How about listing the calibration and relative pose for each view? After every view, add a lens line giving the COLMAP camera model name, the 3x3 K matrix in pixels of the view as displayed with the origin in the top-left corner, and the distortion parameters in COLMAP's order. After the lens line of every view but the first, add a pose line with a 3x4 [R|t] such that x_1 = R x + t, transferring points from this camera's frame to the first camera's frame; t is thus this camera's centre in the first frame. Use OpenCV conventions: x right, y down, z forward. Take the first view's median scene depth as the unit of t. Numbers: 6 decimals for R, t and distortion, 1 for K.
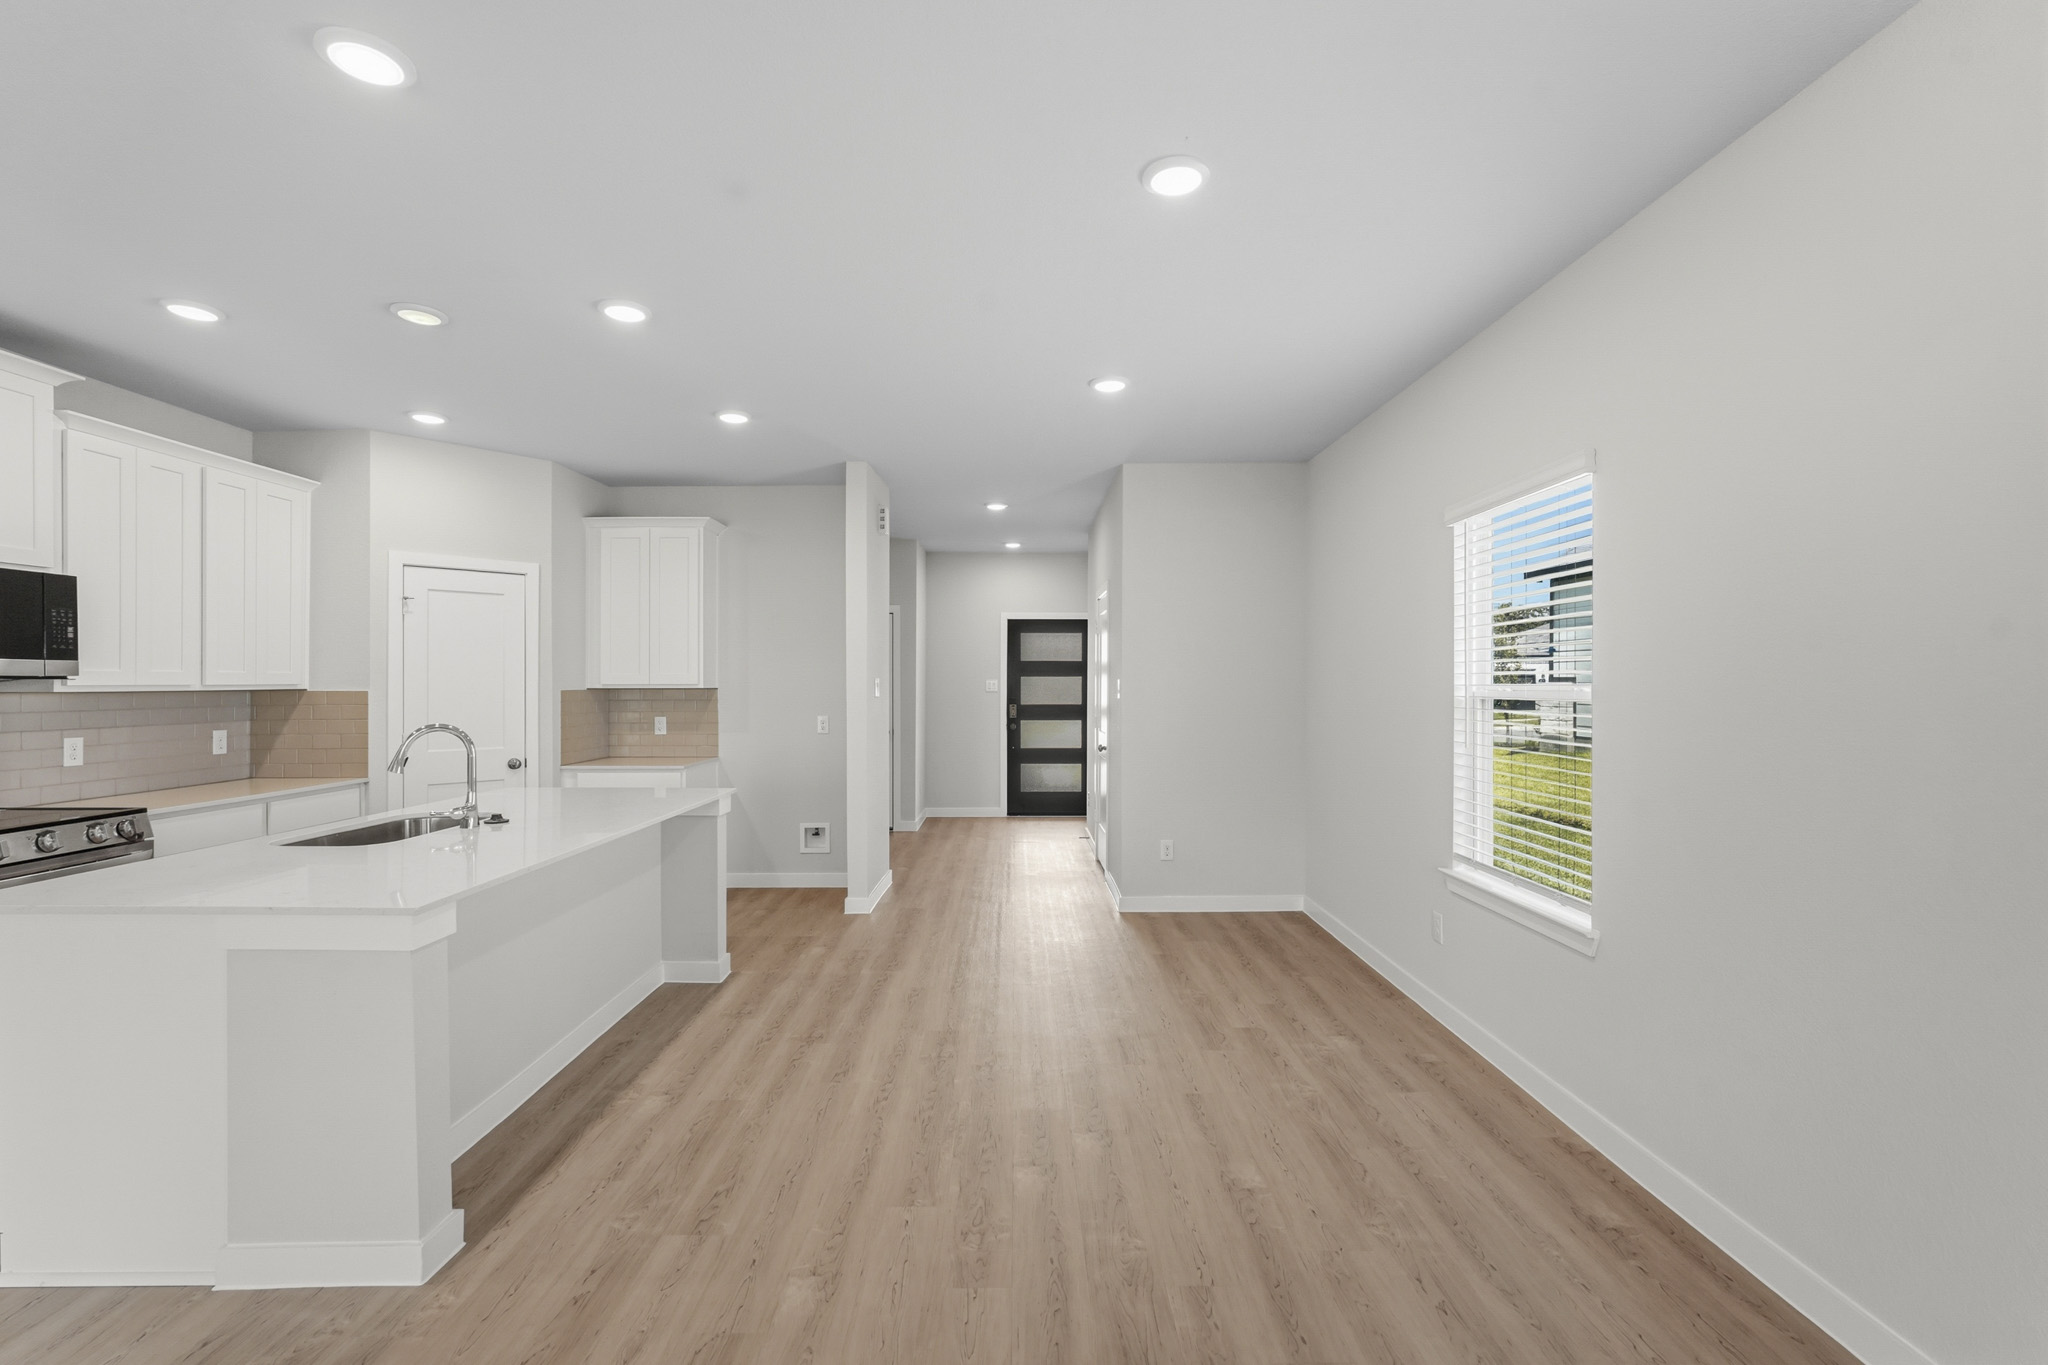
lens RADIAL K [[905.7, 0, 1025.1], [0, 905.7, 681.5], [0, 0, 1]] dist [-0.014680, 0.006969]
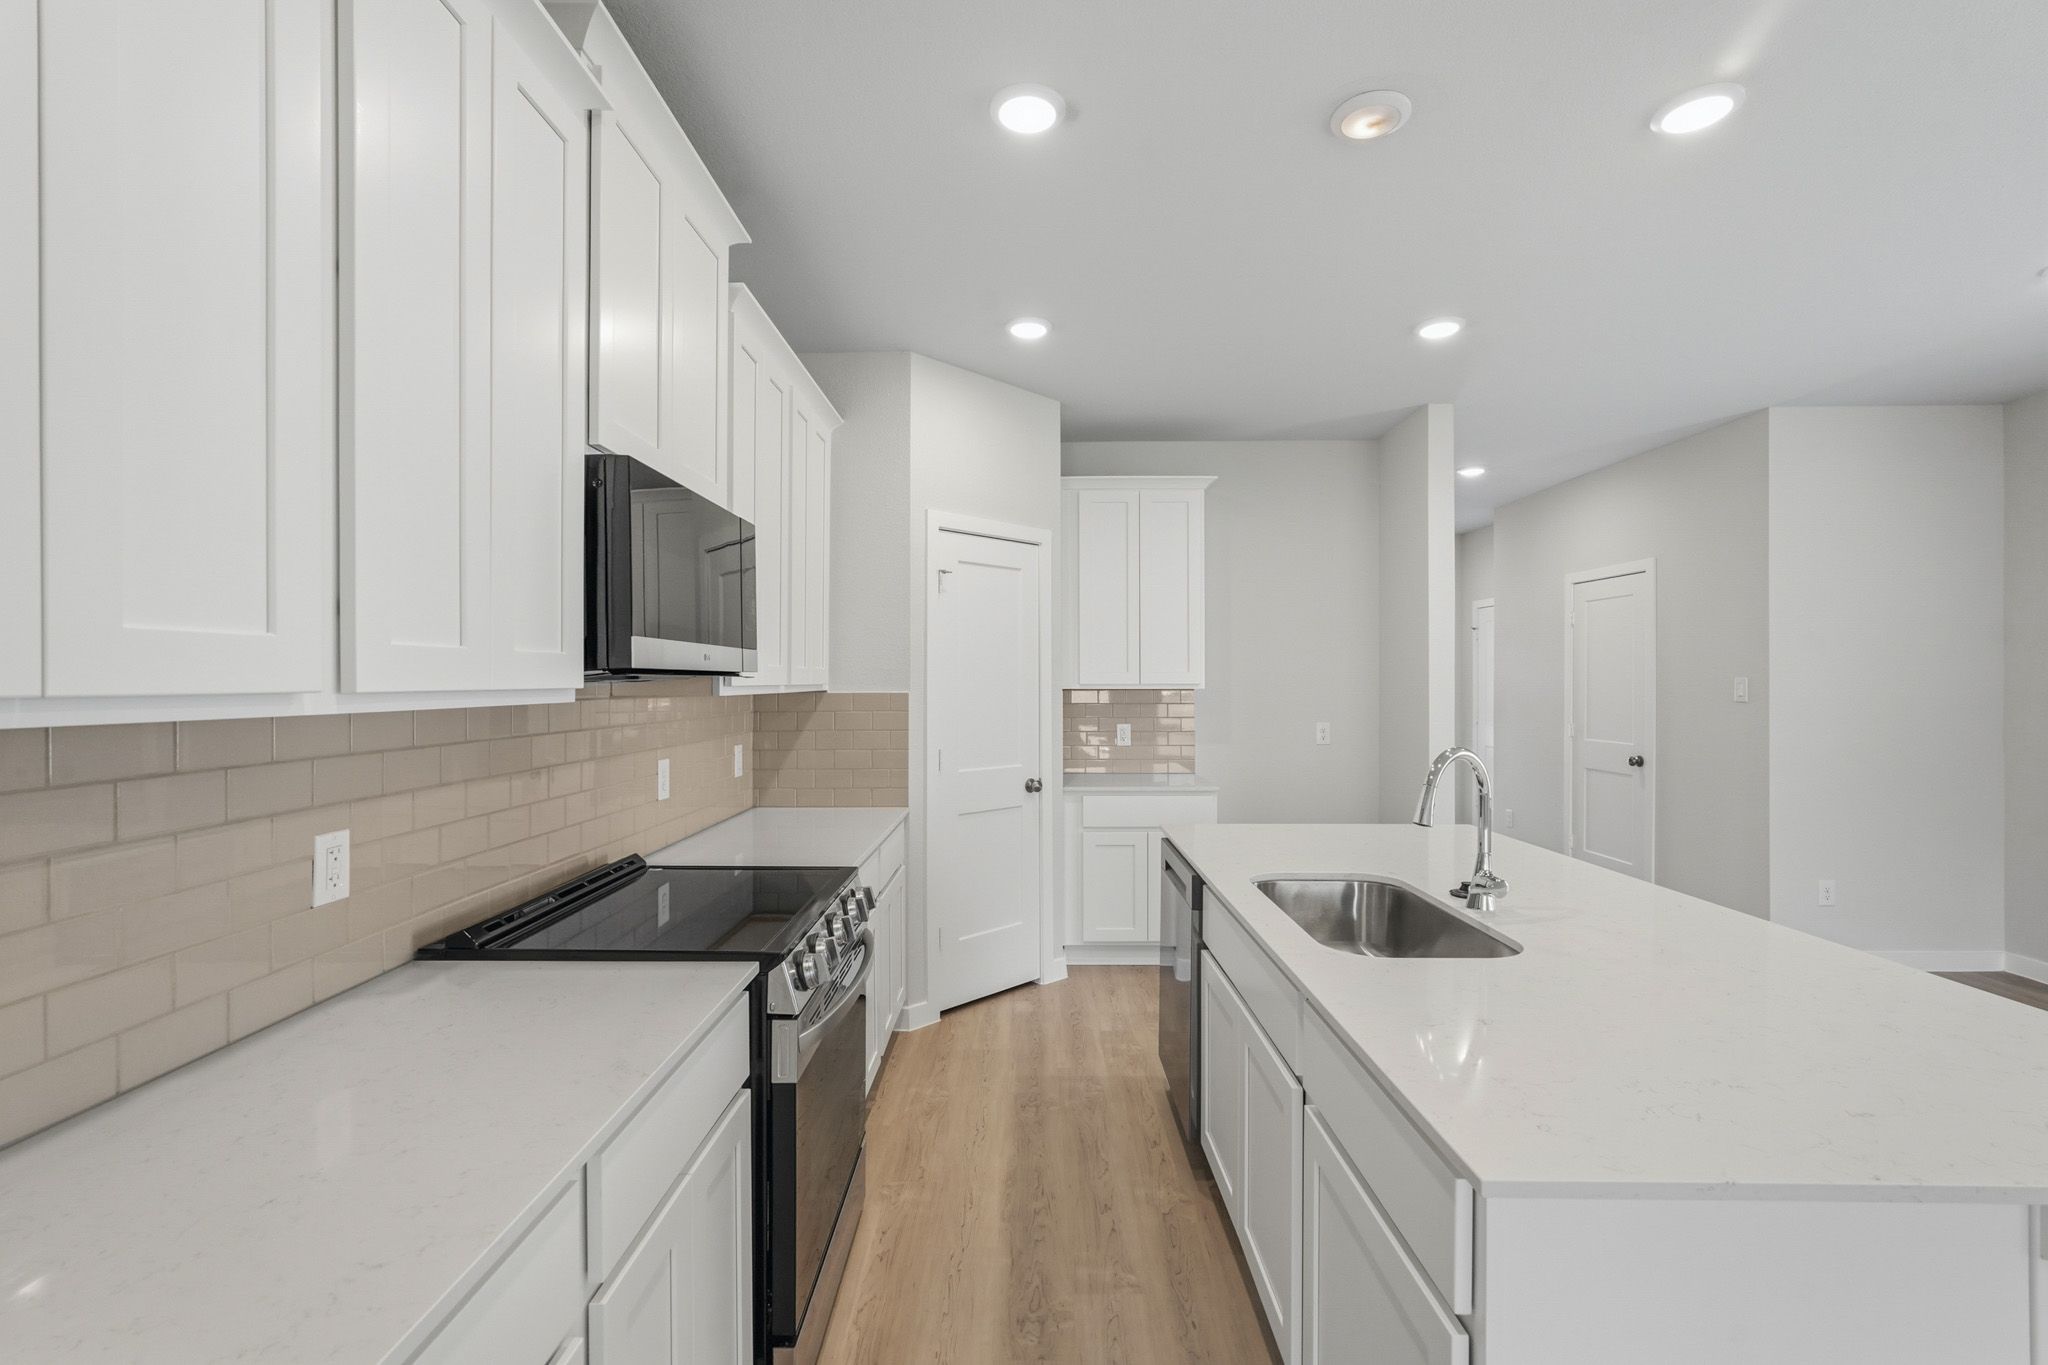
lens RADIAL K [[905.7, 0, 1030.7], [0, 905.7, 682.9], [0, 0, 1]] dist [-0.014680, 0.006969]
pose [[0.999996, 0.000834, -0.002765, -0.698278], [-0.000827, 0.999997, 0.002447, 0.000165], [0.002767, -0.002444, 0.999993, 0.262793]]
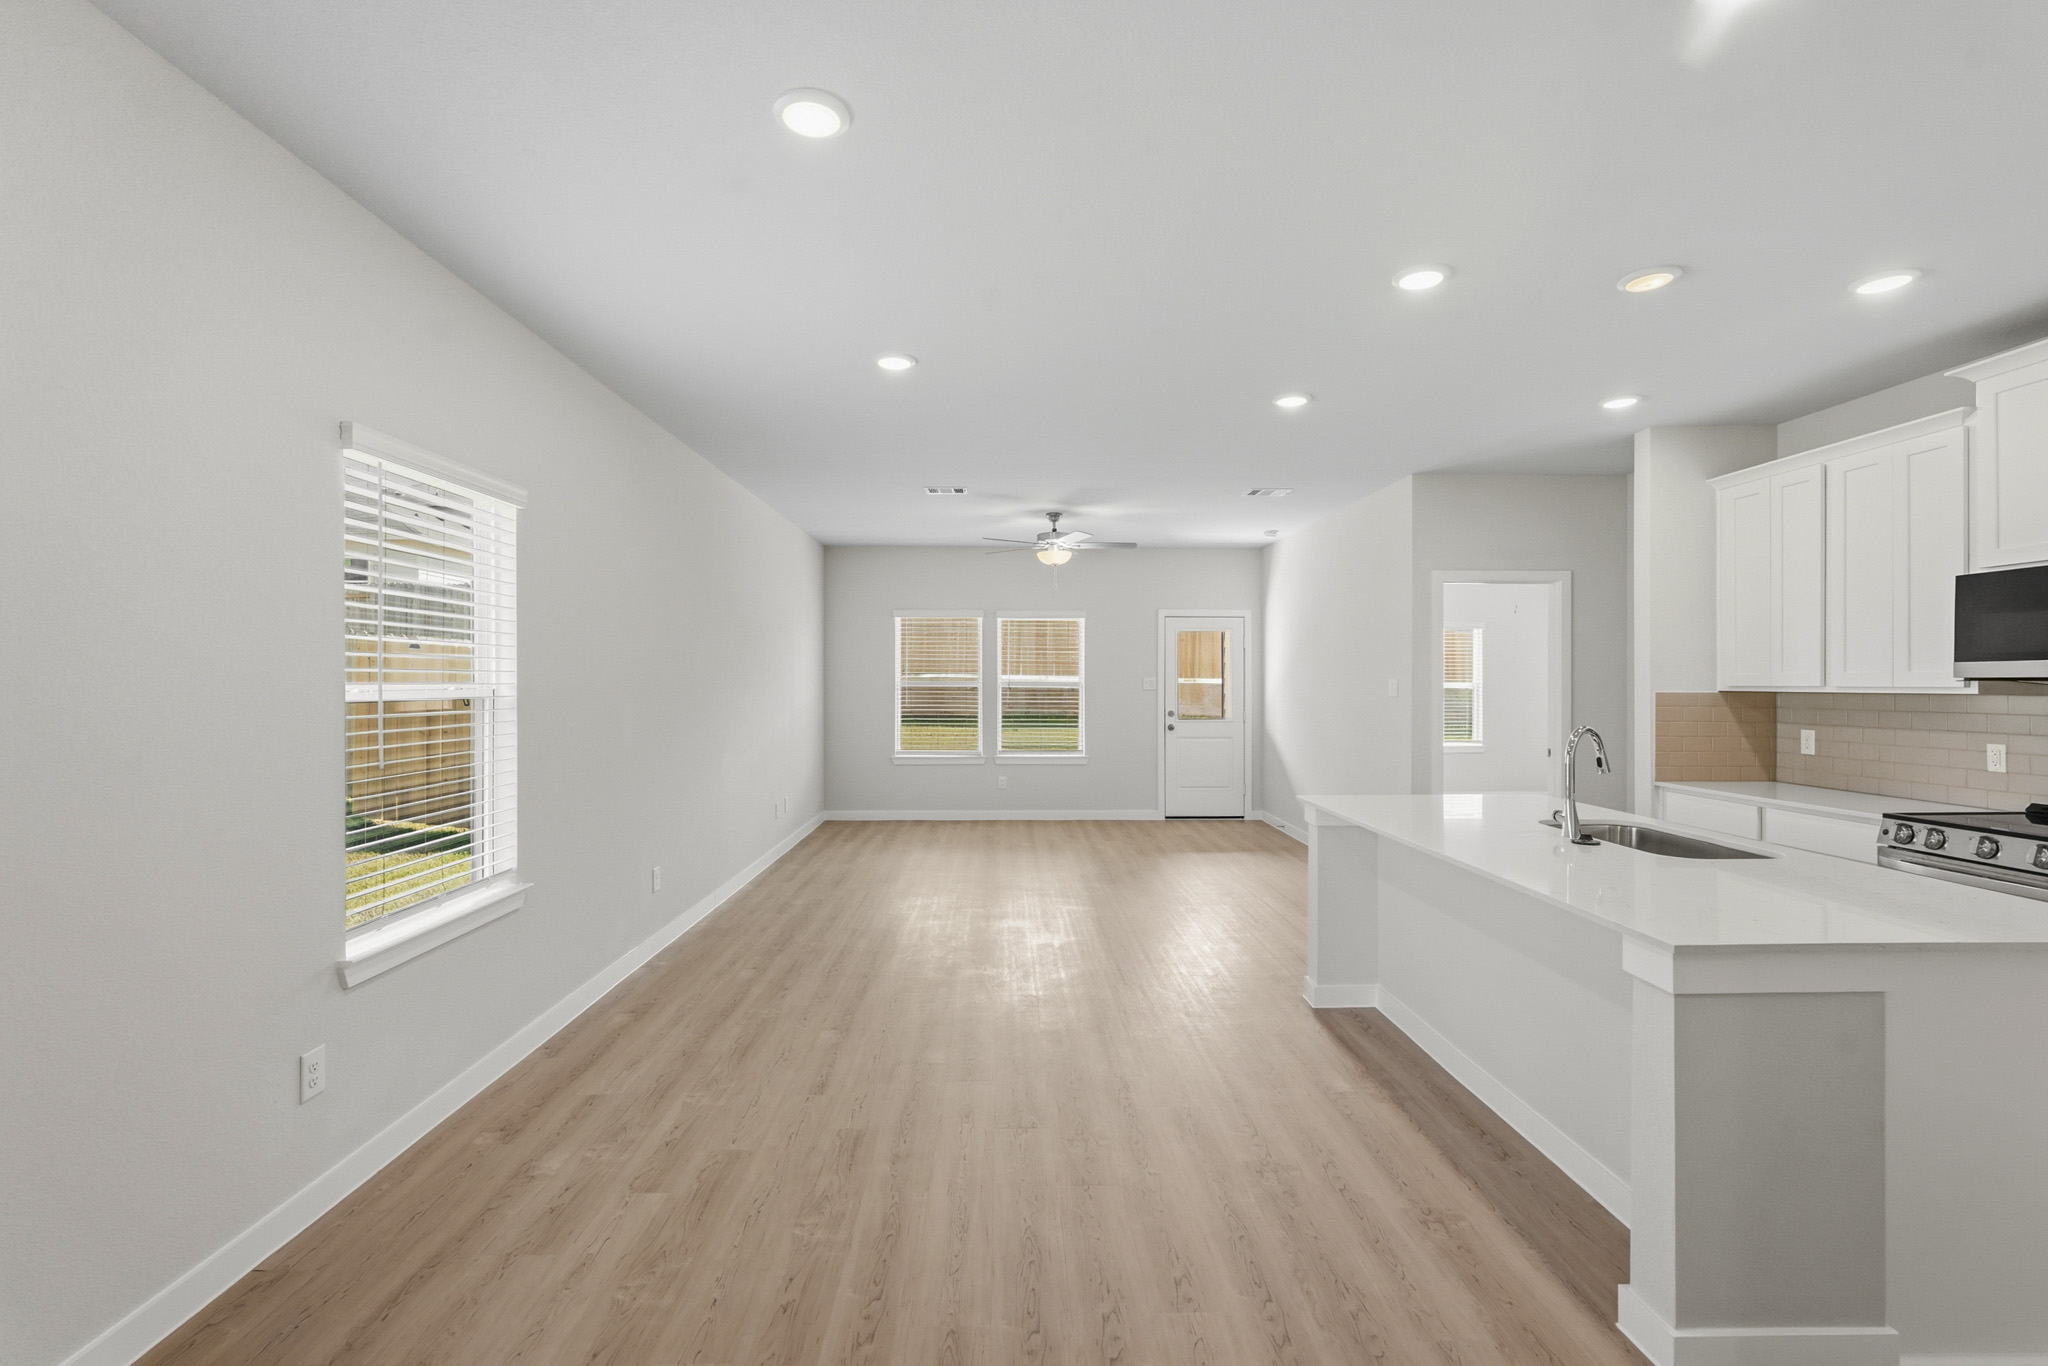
lens RADIAL K [[905.7, 0, 1033.6], [0, 905.7, 677.1], [0, 0, 1]] dist [-0.014680, 0.006969]
pose [[-0.999691, -0.002393, -0.024738, -0.021789], [-0.002244, 0.999979, -0.006038, 0.000849], [0.024752, -0.005981, -0.999676, 1.439928]]
